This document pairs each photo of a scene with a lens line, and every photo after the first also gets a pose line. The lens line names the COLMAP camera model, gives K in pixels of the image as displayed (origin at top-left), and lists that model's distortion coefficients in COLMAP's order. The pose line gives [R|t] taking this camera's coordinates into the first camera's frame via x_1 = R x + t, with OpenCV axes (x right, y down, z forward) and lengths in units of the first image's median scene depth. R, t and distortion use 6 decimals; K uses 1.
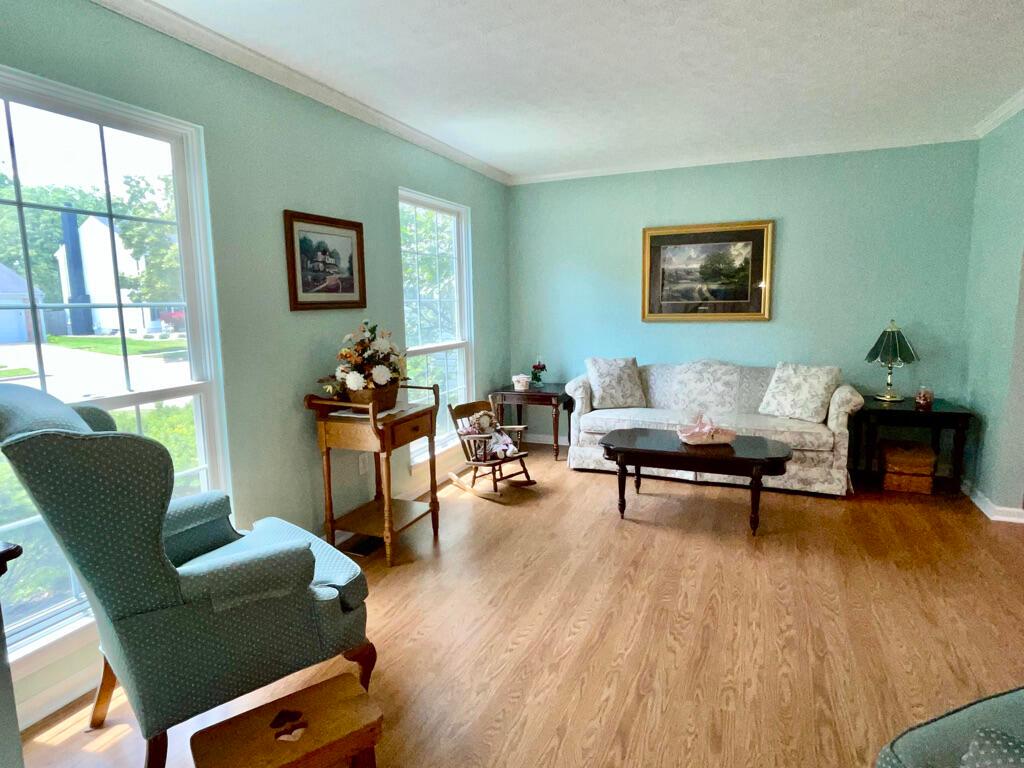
lens RADIAL K [[579.3, 0, 512.6], [0, 579.3, 383.0], [0, 0, 1]] dist [-0.000782, -0.000739]
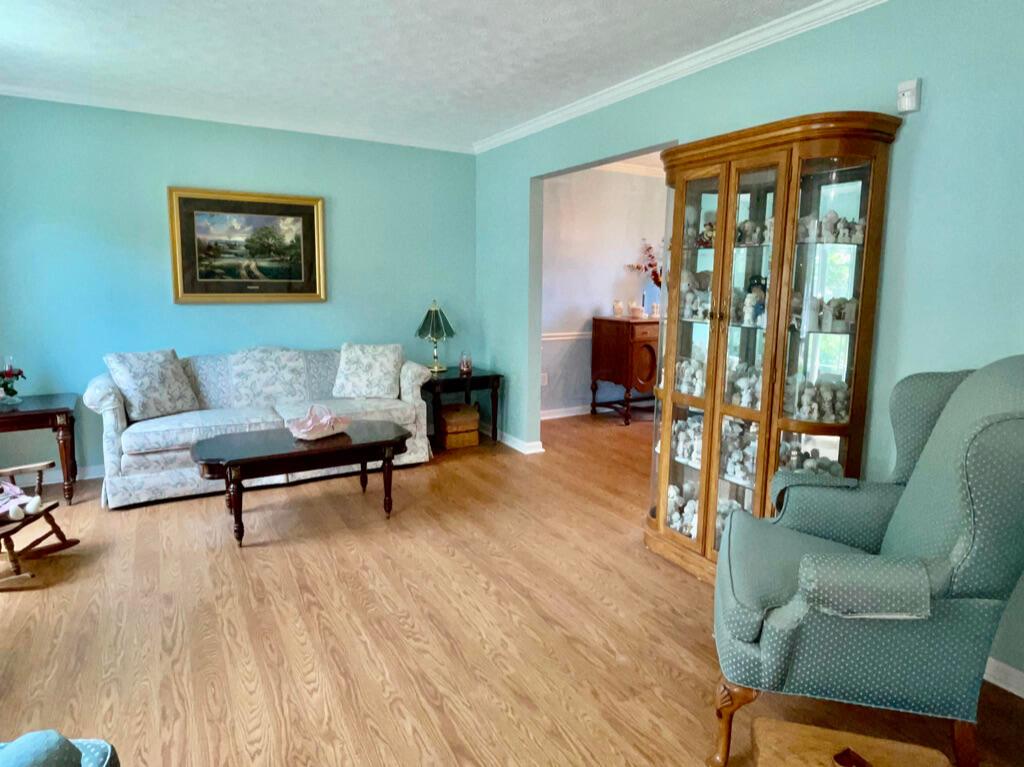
lens RADIAL K [[622.3, 0, 536.2], [0, 622.3, 355.5], [0, 0, 1]] dist [0.001009, 0.001660]
pose [[0.589864, -0.076184, 0.803901, -0.215667], [0.092244, 0.995380, 0.026647, -0.015170], [-0.802217, 0.058437, 0.594166, 0.121524]]
